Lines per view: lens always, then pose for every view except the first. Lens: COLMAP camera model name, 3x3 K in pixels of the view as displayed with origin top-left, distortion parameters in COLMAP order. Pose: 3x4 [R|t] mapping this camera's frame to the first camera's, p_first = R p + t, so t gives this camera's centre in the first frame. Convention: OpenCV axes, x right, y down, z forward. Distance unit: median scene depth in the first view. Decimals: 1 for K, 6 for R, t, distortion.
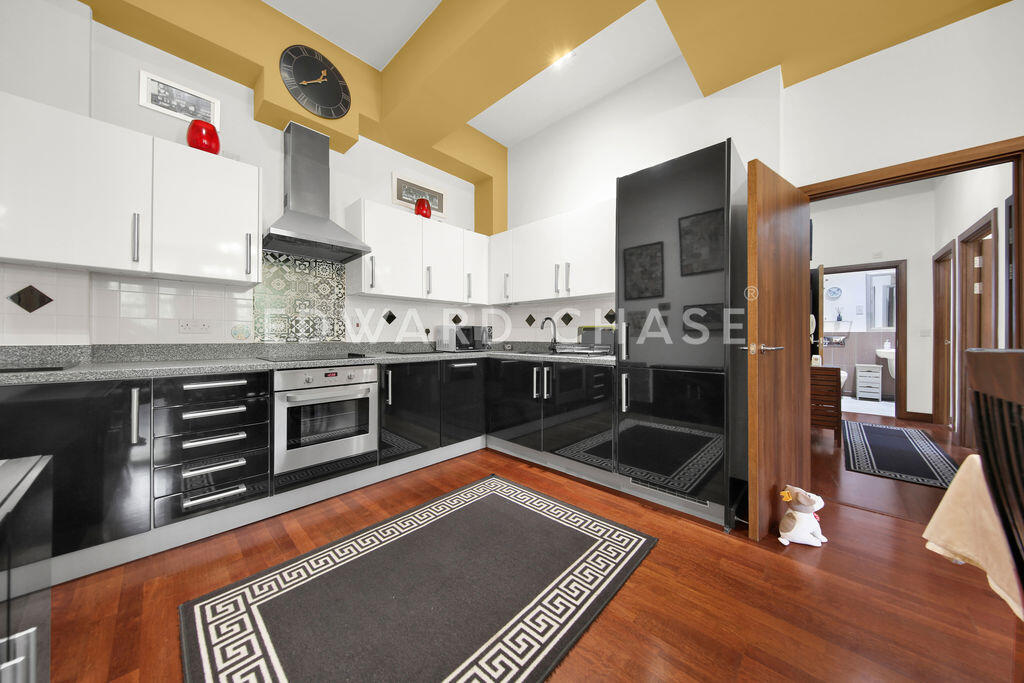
lens RADIAL K [[335.5, 0, 515.8], [0, 335.5, 336.8], [0, 0, 1]] dist [0.002250, -0.000017]
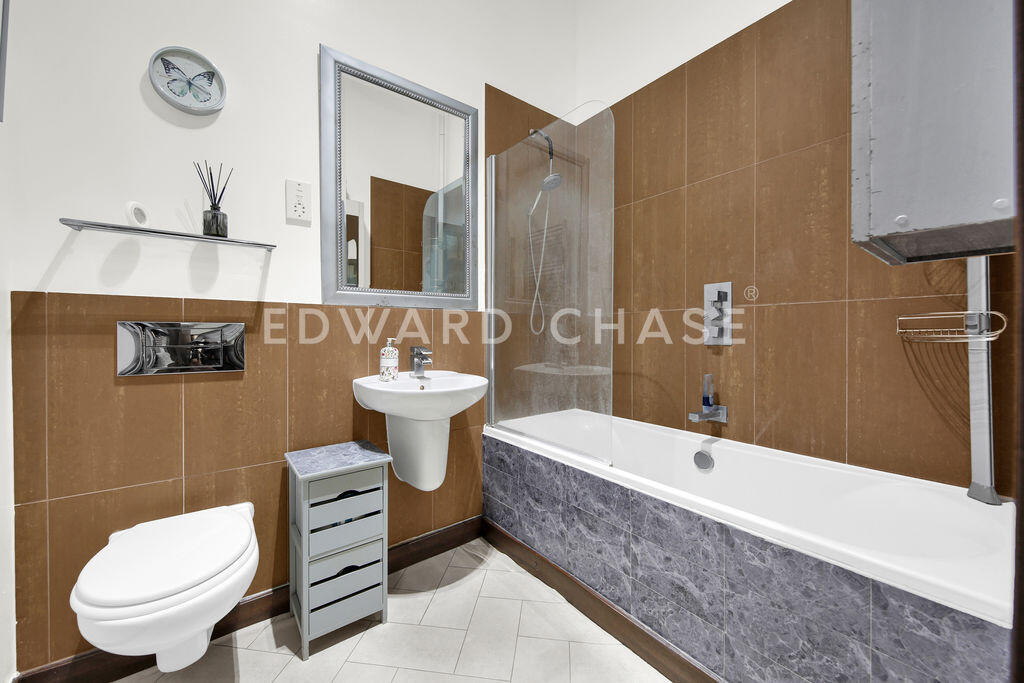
lens RADIAL K [[389.0, 0, 503.4], [0, 389.0, 339.1], [0, 0, 1]] dist [0.013467, -0.000131]
pose [[0.172116, -0.008266, 0.985042, 2.060464], [-0.003295, 0.999954, 0.008966, 0.018943], [-0.985071, -0.004789, 0.172081, 2.138369]]
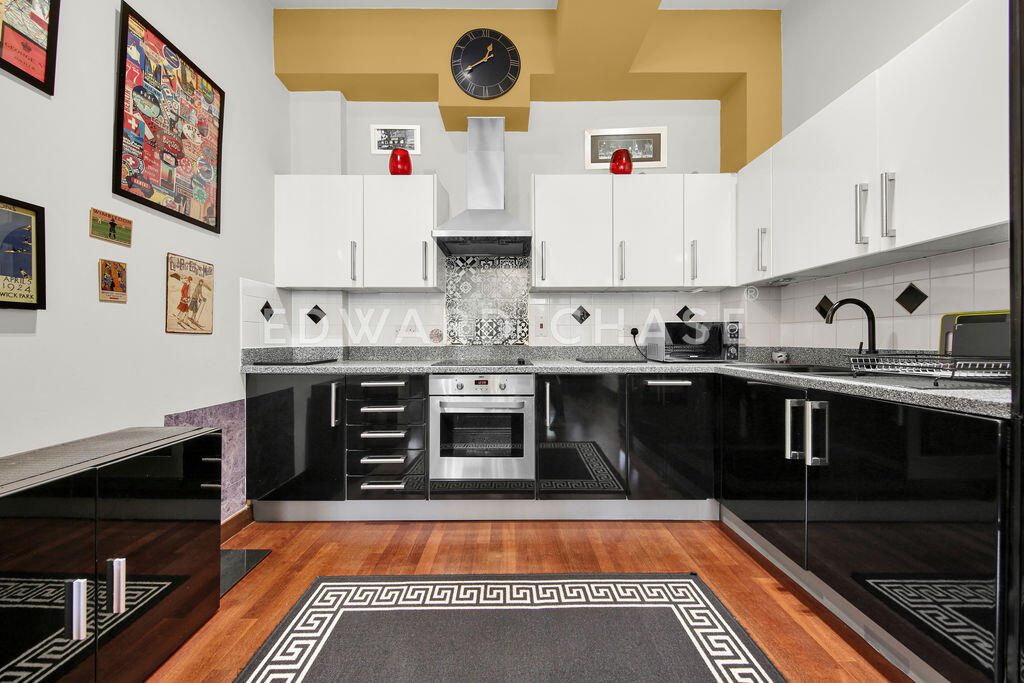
lens RADIAL K [[389.0, 0, 503.4], [0, 389.0, 339.1], [0, 0, 1]] dist [0.013467, -0.000131]
pose [[0.681430, -0.003866, -0.731873, 0.205762], [0.004442, 0.999989, -0.001147, -0.000975], [0.731869, -0.002469, 0.681440, 0.283251]]
